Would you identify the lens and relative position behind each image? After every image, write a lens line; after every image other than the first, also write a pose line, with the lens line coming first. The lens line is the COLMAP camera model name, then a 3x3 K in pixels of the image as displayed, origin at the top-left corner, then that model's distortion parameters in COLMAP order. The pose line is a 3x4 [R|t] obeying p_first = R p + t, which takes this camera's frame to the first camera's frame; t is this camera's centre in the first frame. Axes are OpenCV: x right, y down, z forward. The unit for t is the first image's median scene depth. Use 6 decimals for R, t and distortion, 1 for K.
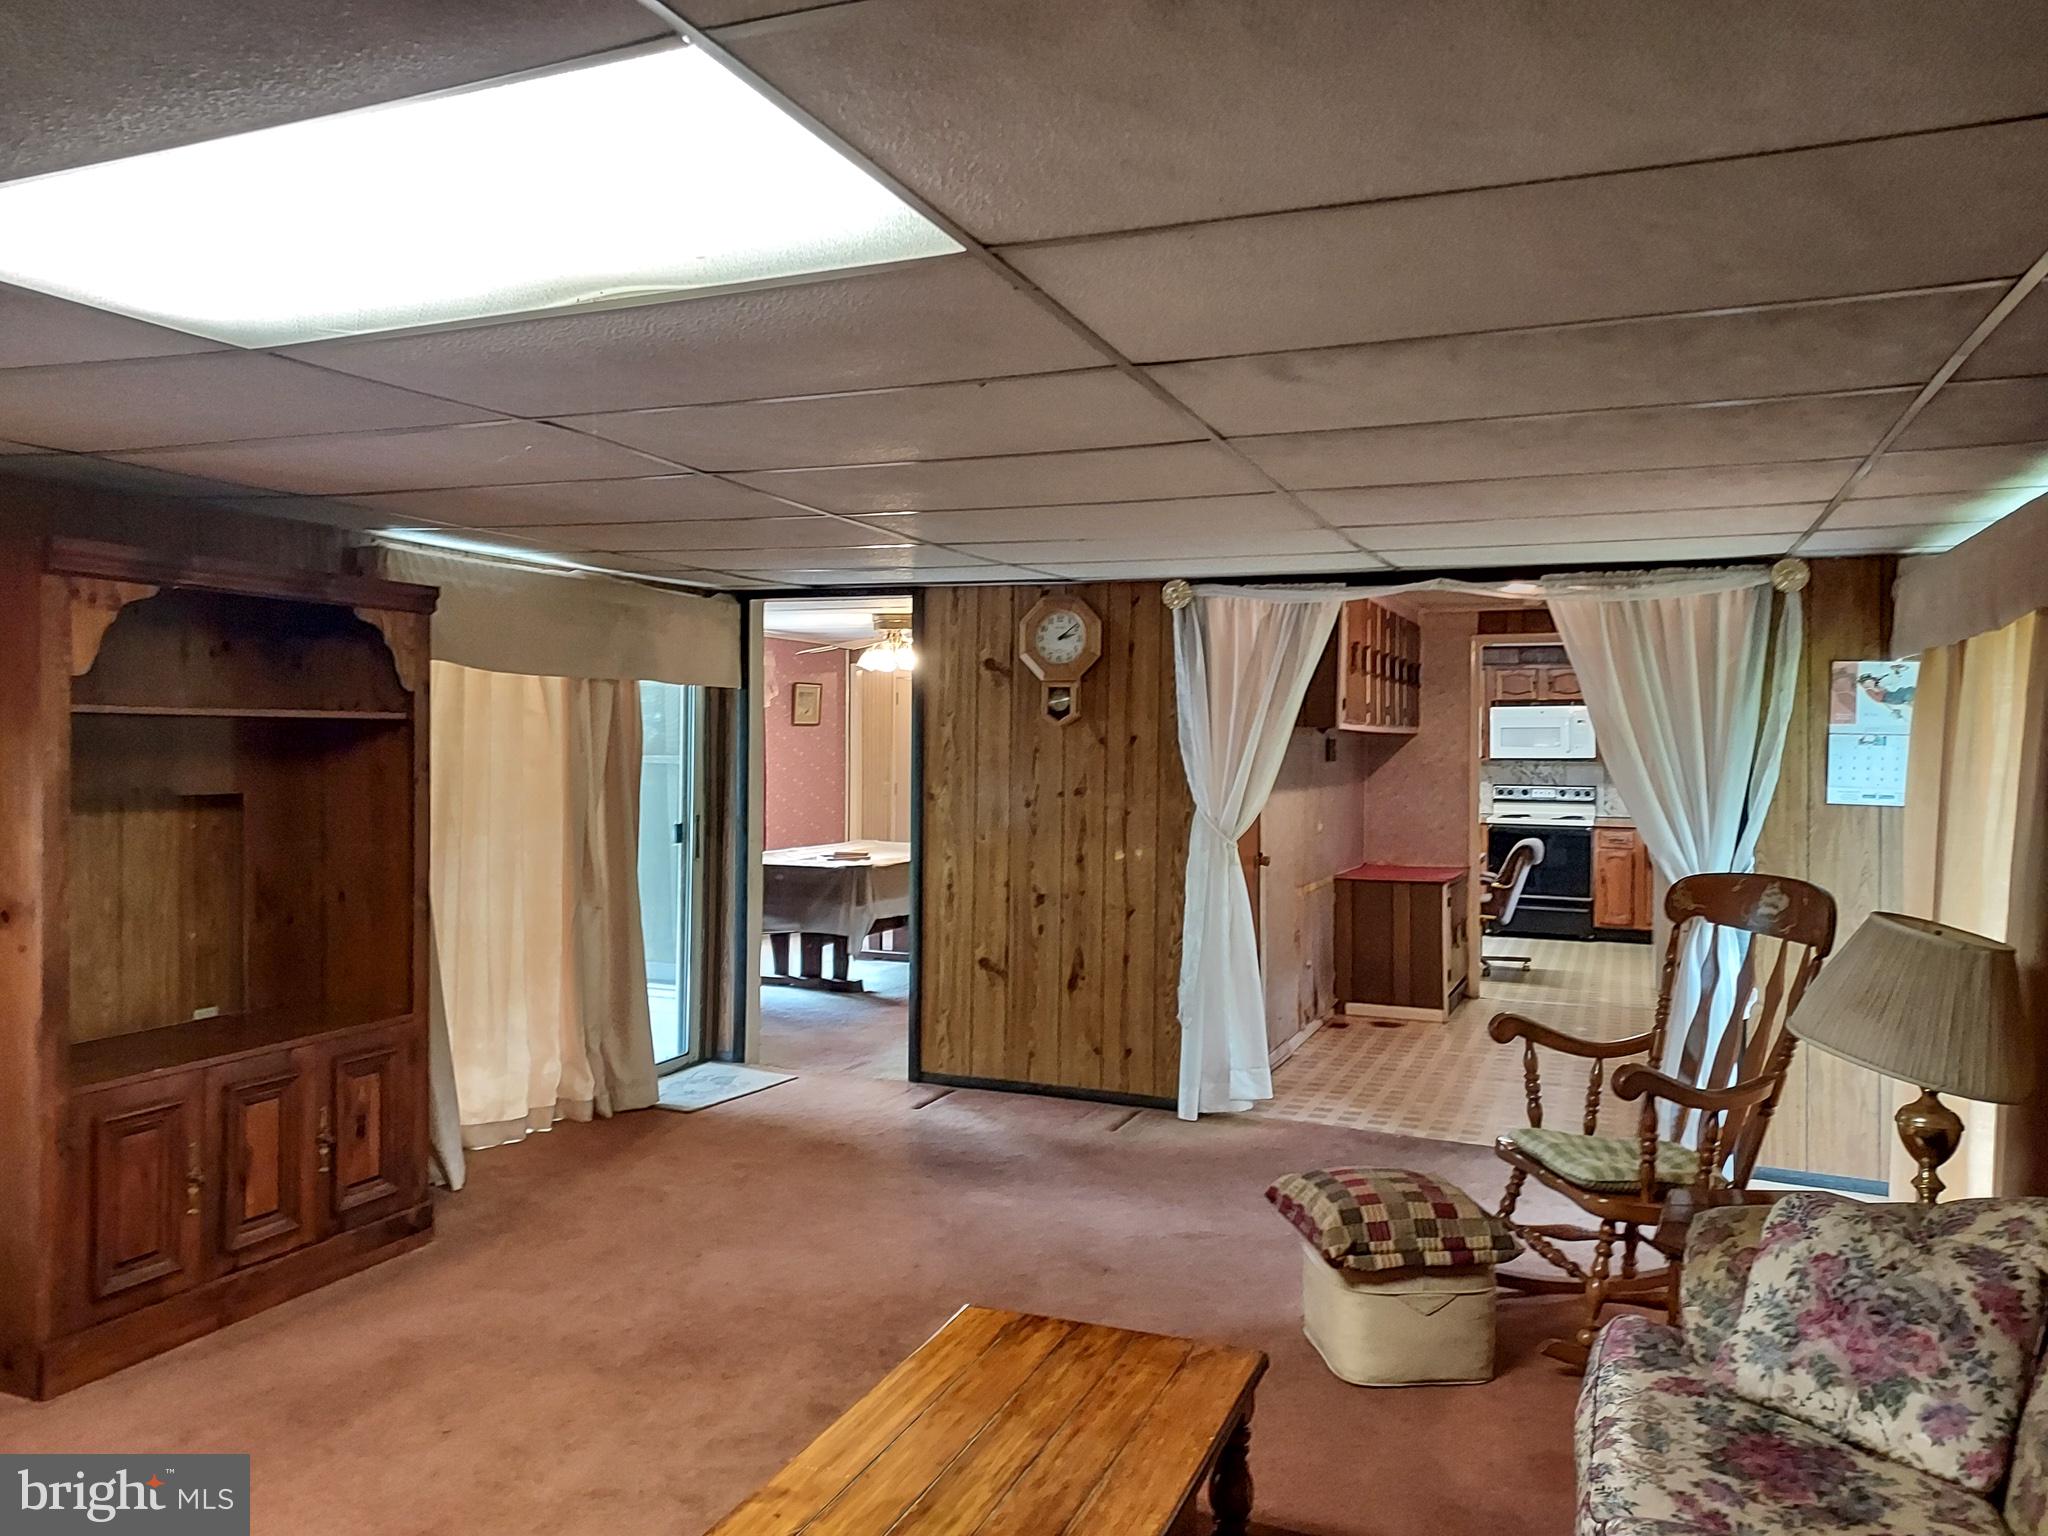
lens RADIAL K [[1493.4, 0, 1016.0], [0, 1493.4, 763.8], [0, 0, 1]] dist [0.026289, -0.006660]
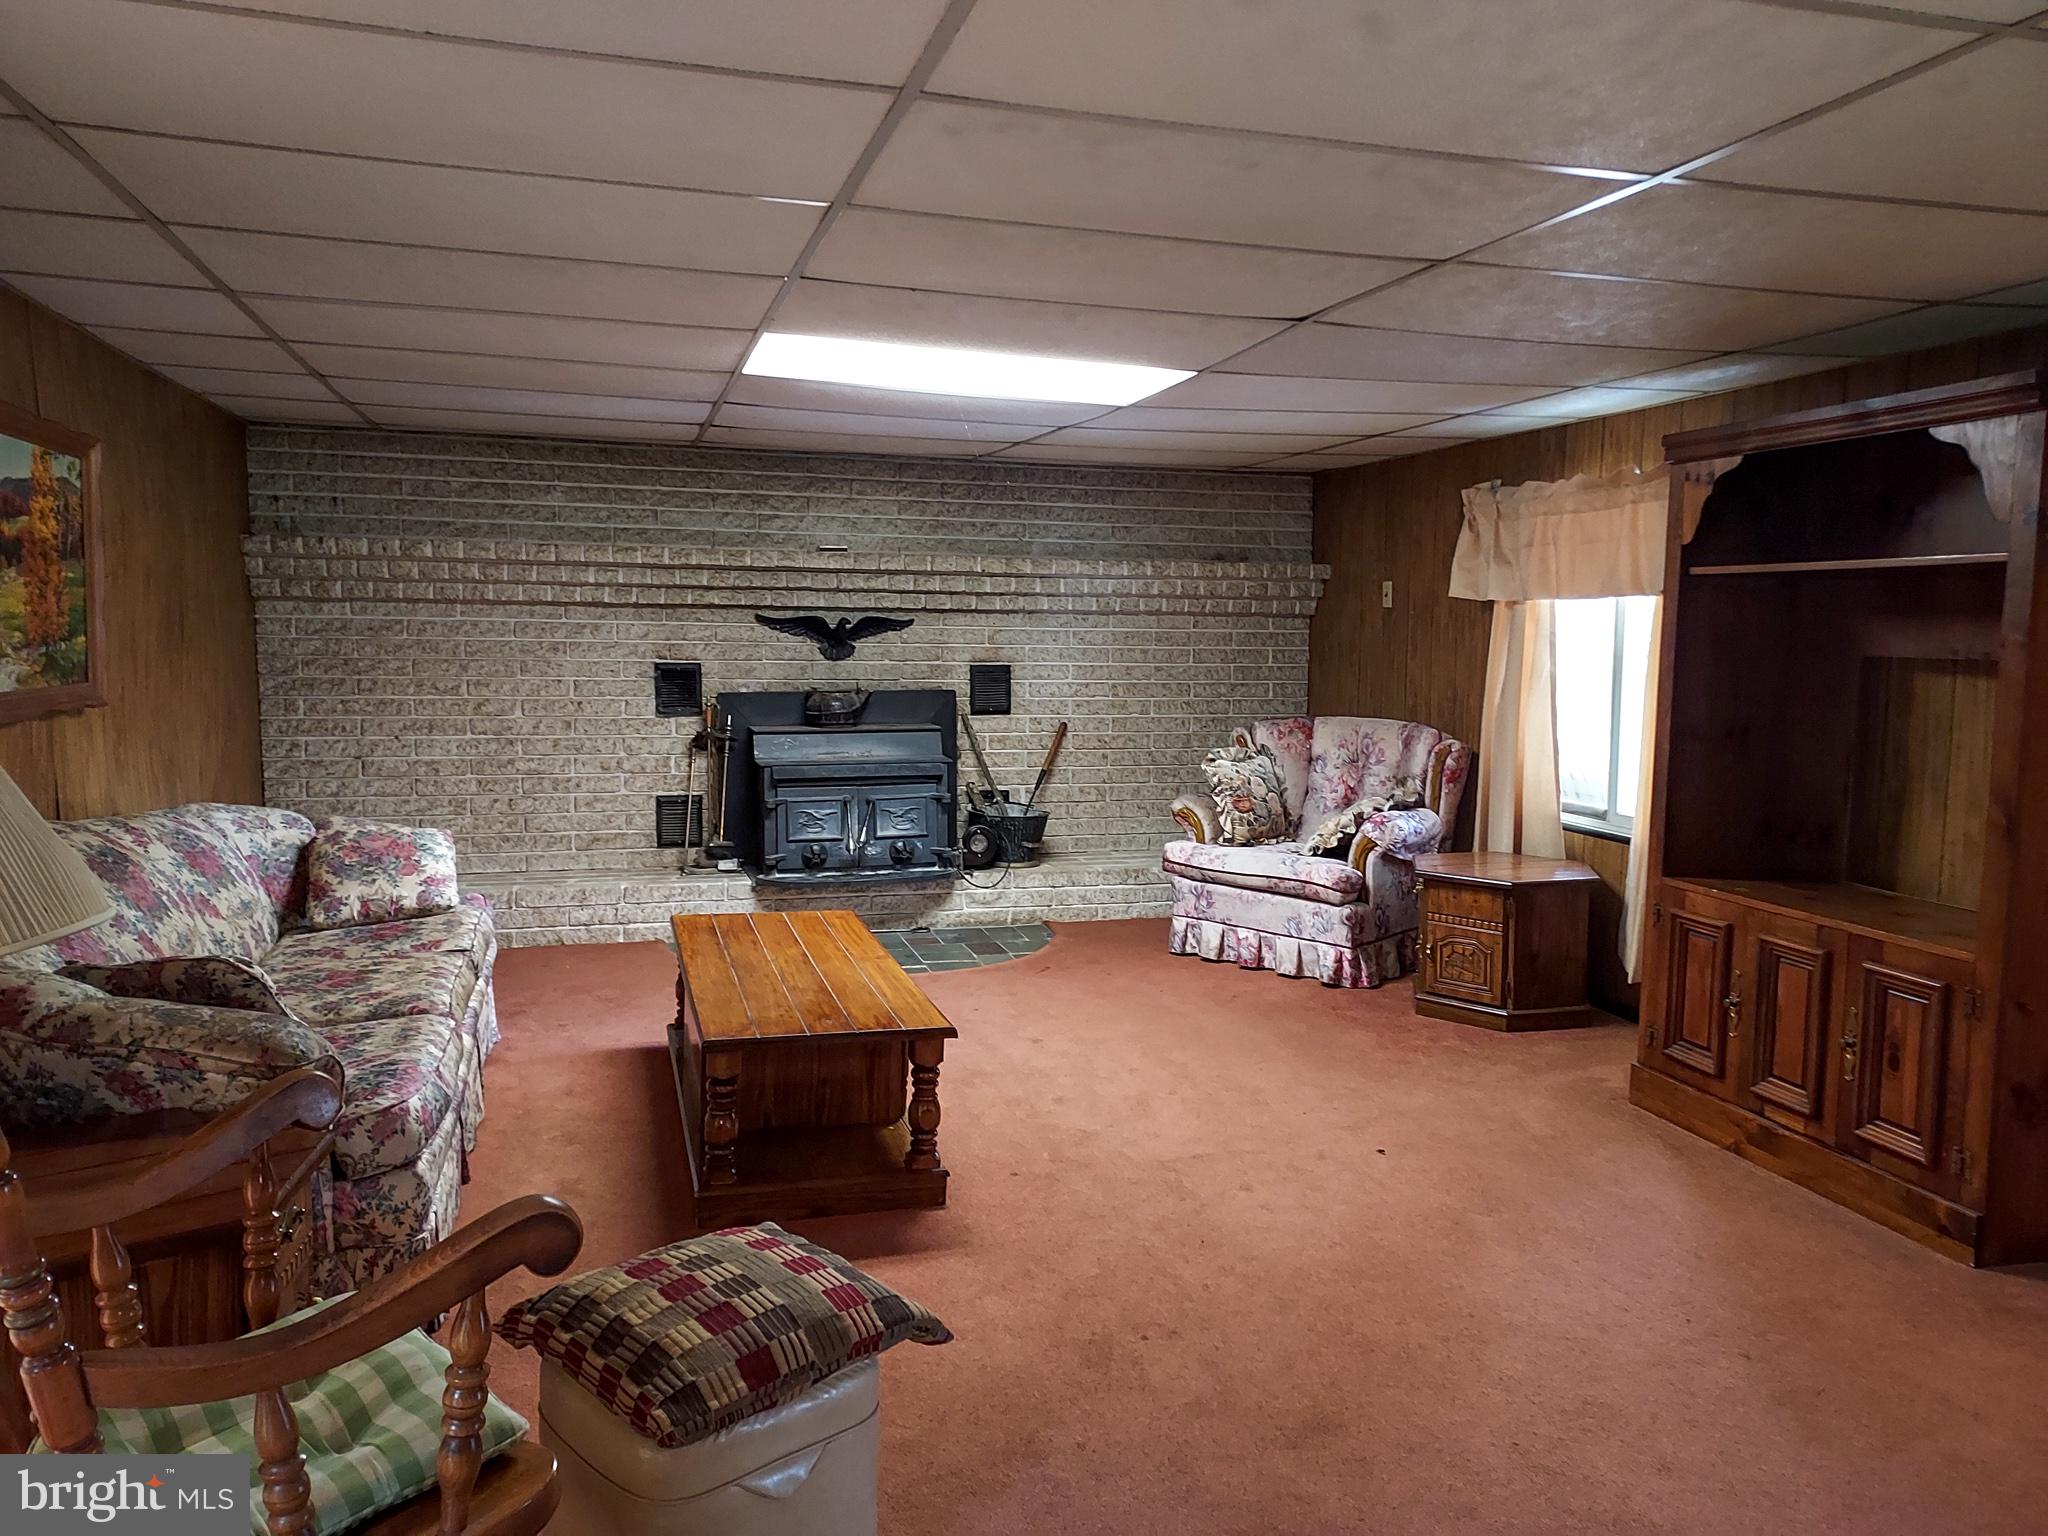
lens RADIAL K [[1493.4, 0, 1020.4], [0, 1493.4, 767.9], [0, 0, 1]] dist [0.026289, -0.006660]
pose [[-0.793123, 0.032074, -0.608217, 0.537331], [-0.036689, 0.994283, 0.100276, 0.019147], [0.607956, 0.101846, -0.787411, 1.601647]]
